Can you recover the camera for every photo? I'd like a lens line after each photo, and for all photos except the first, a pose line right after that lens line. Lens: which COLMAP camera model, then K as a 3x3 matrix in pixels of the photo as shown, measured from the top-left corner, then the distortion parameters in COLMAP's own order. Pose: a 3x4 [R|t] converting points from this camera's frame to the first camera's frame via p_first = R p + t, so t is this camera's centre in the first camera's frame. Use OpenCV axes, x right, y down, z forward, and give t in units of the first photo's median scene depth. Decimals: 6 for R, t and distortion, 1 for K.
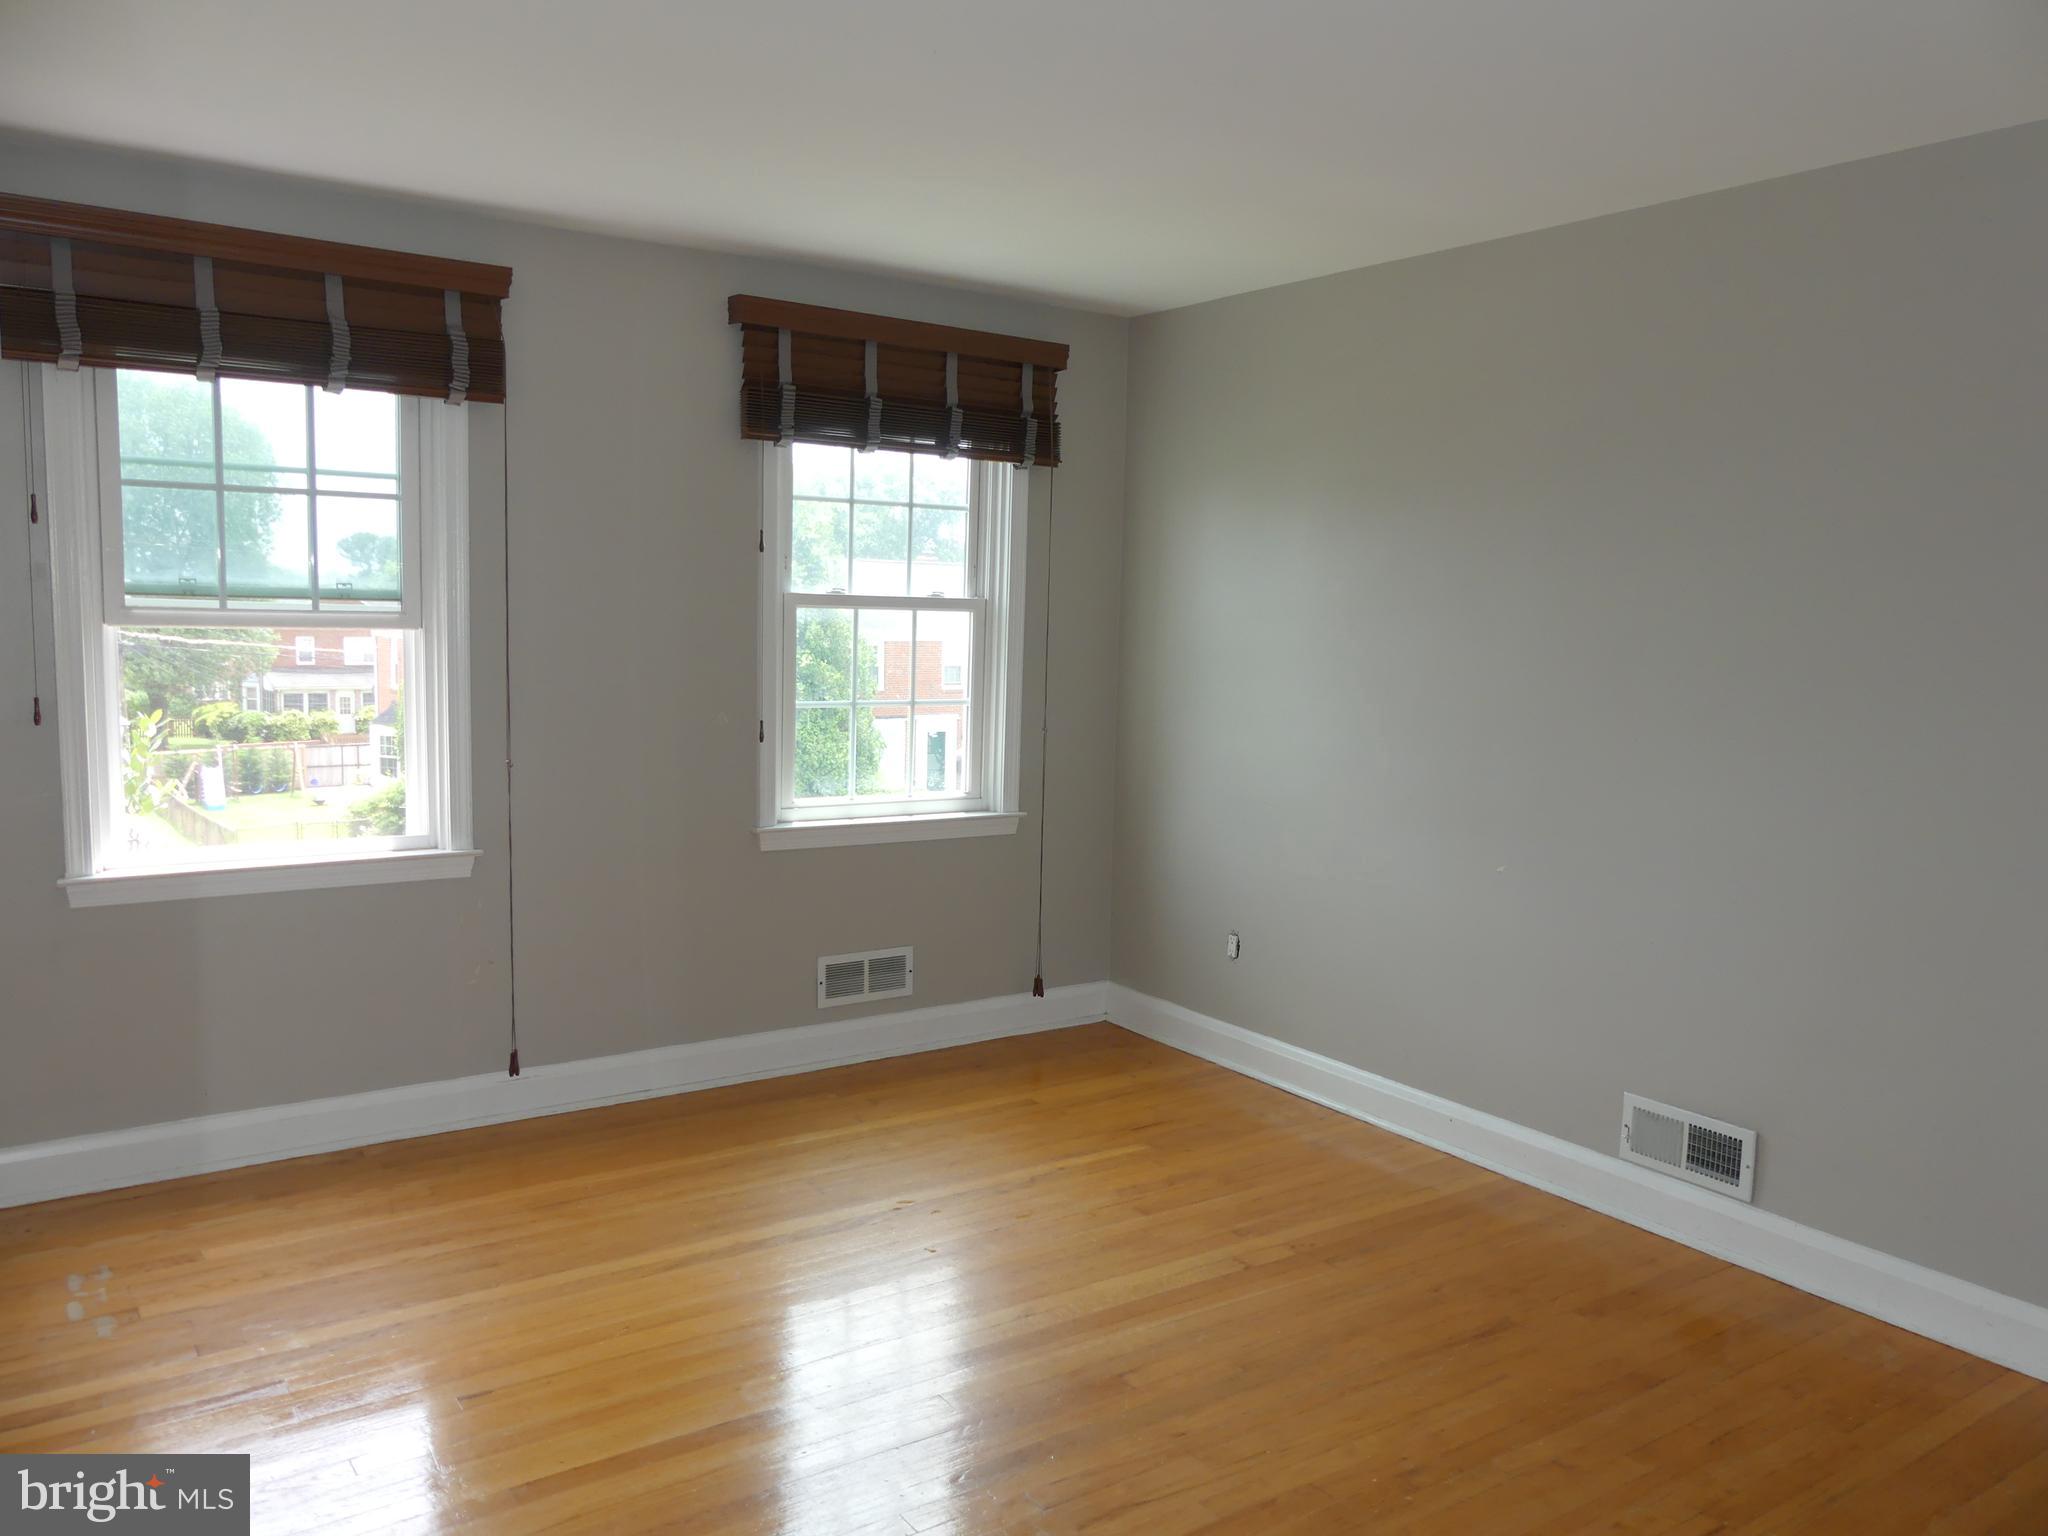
lens RADIAL K [[1501.8, 0, 968.6], [0, 1501.8, 772.2], [0, 0, 1]] dist [-0.036882, 0.000326]
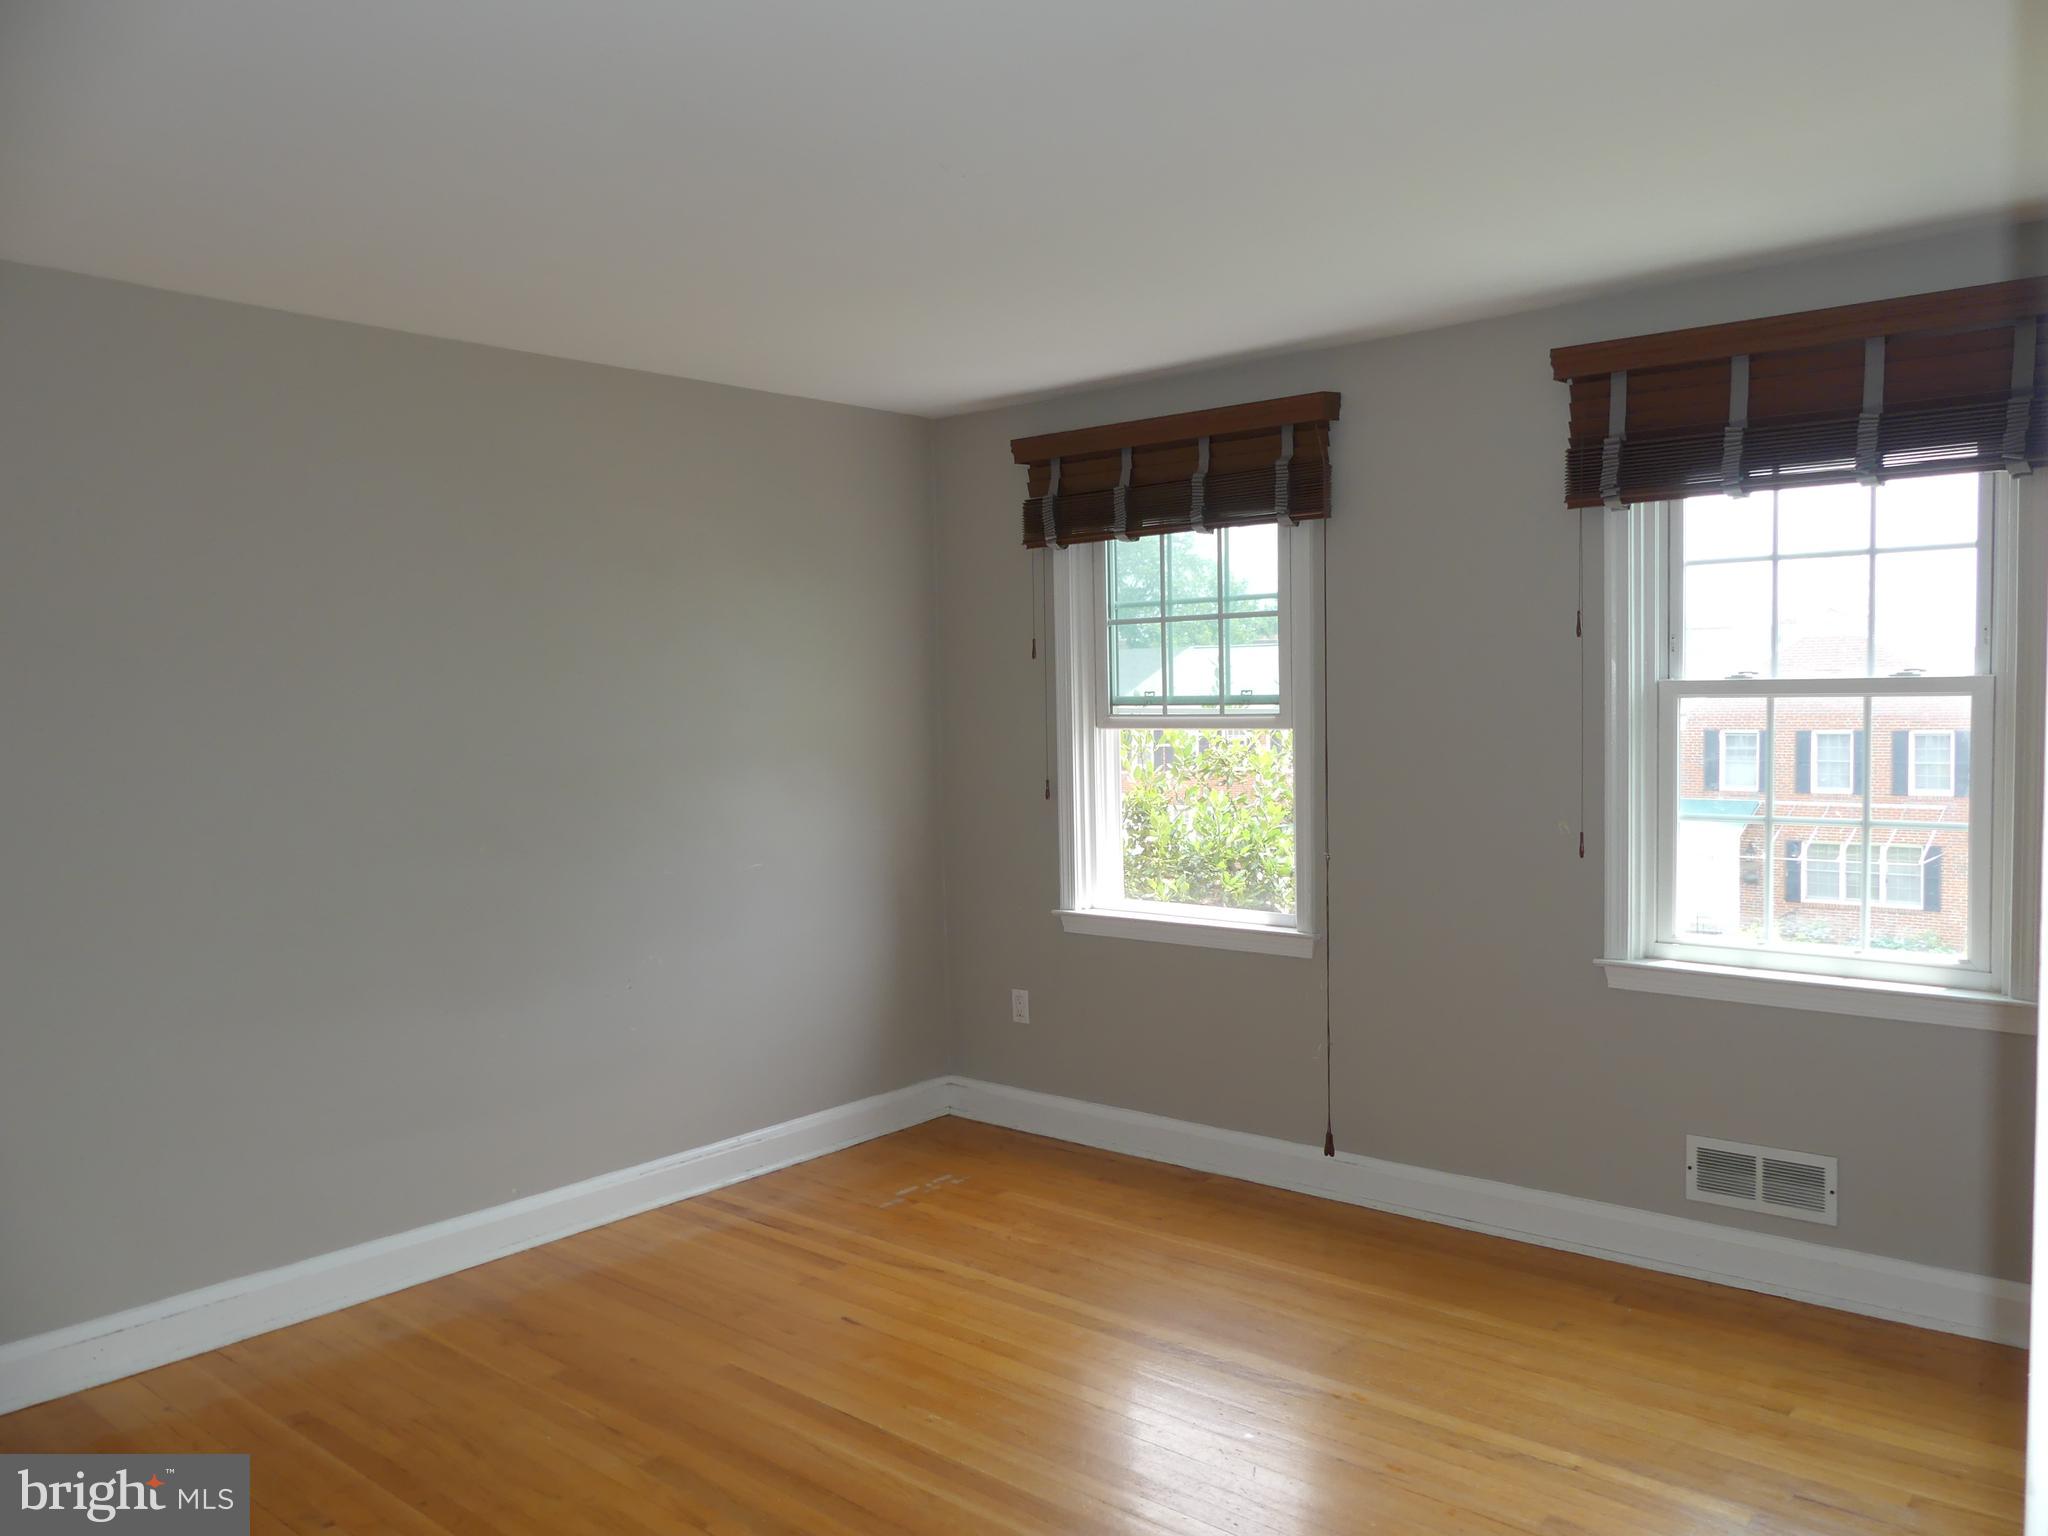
lens RADIAL K [[1501.8, 0, 968.6], [0, 1501.8, 772.2], [0, 0, 1]] dist [-0.036882, 0.000326]
pose [[0.261814, 0.015129, -0.965000, 0.607440], [-0.084571, 0.996391, -0.007324, -0.032647], [0.961406, 0.083529, 0.262148, 0.446864]]
